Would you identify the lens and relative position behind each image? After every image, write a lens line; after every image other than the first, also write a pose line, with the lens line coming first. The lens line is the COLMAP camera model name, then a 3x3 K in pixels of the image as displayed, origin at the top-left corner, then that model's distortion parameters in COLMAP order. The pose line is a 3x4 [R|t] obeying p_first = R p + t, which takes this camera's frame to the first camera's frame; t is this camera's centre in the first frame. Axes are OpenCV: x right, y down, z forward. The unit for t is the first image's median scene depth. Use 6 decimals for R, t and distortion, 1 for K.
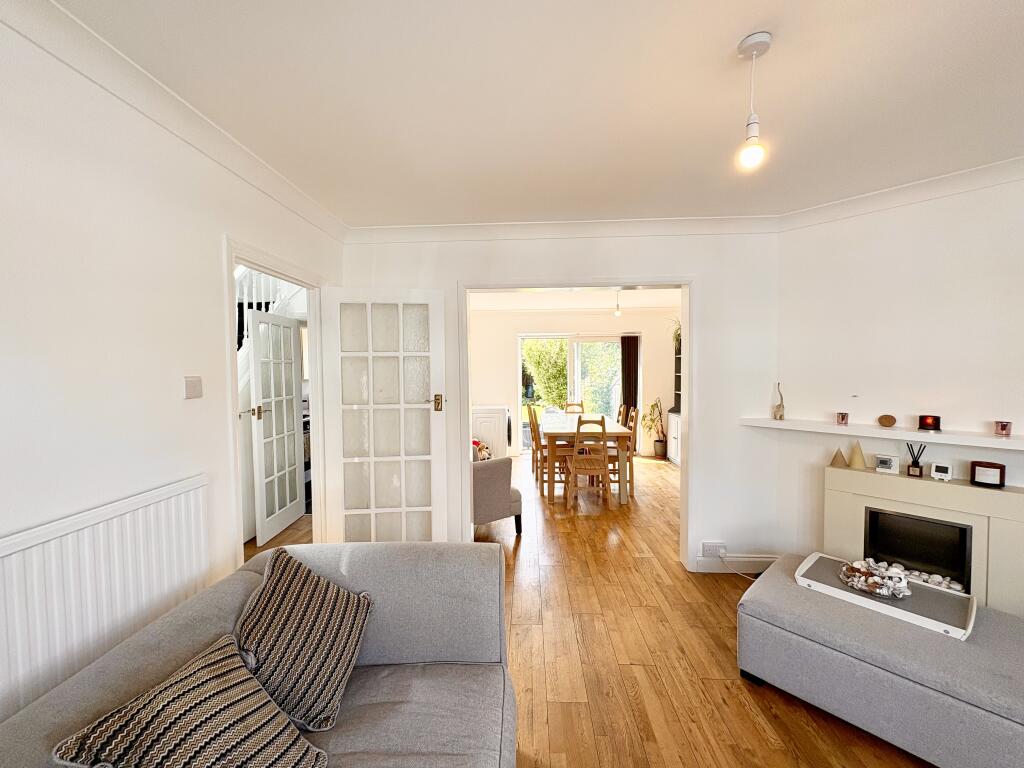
lens RADIAL K [[406.7, 0, 512.0], [0, 406.7, 384.0], [0, 0, 1]] dist [-0.000864, 0.000686]
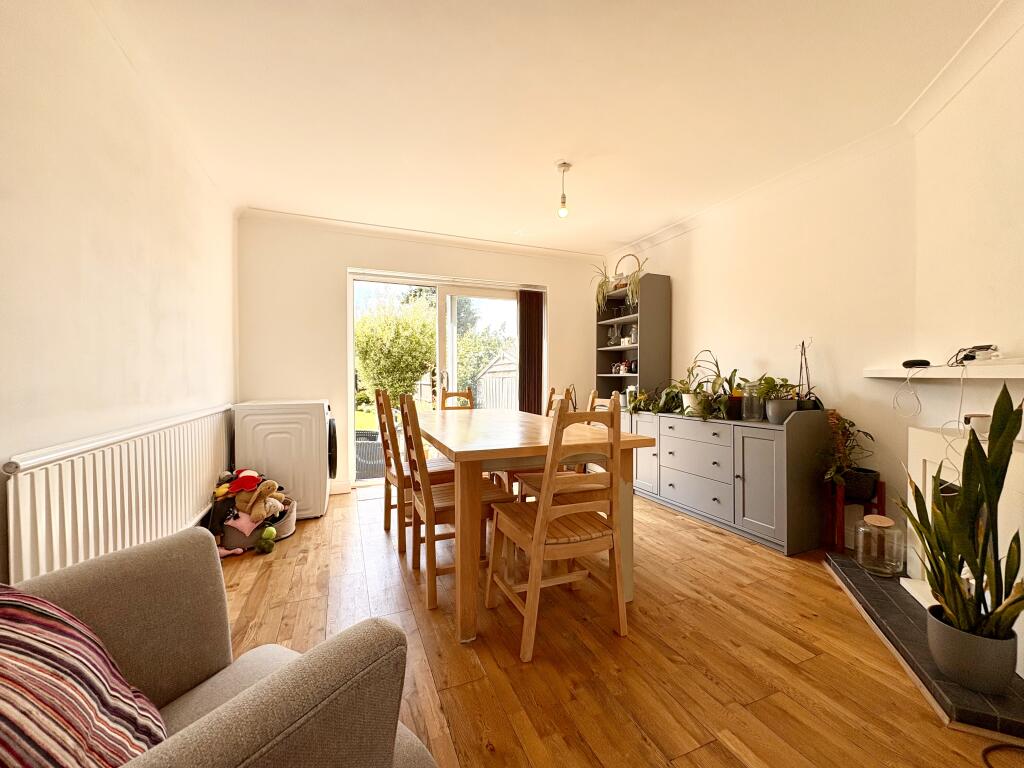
lens RADIAL K [[406.7, 0, 512.0], [0, 406.7, 384.0], [0, 0, 1]] dist [-0.000864, 0.000686]
pose [[0.906662, 0.001746, 0.421853, -0.016967], [0.004814, 0.999883, -0.014486, 0.044500], [-0.421829, 0.015165, 0.906548, 0.446837]]
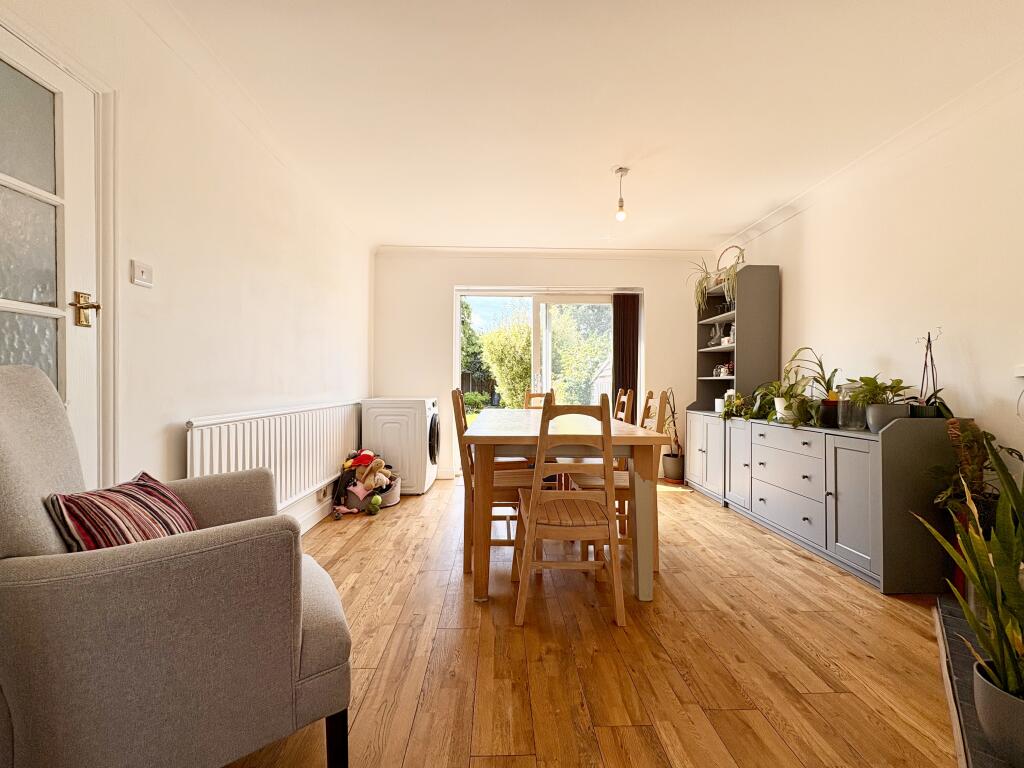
lens RADIAL K [[406.7, 0, 512.0], [0, 406.7, 384.0], [0, 0, 1]] dist [-0.000864, 0.000686]
pose [[0.997416, 0.014321, 0.070407, 0.066671], [-0.012189, 0.999457, -0.030626, 0.052585], [-0.070807, 0.029688, 0.997048, 0.388982]]
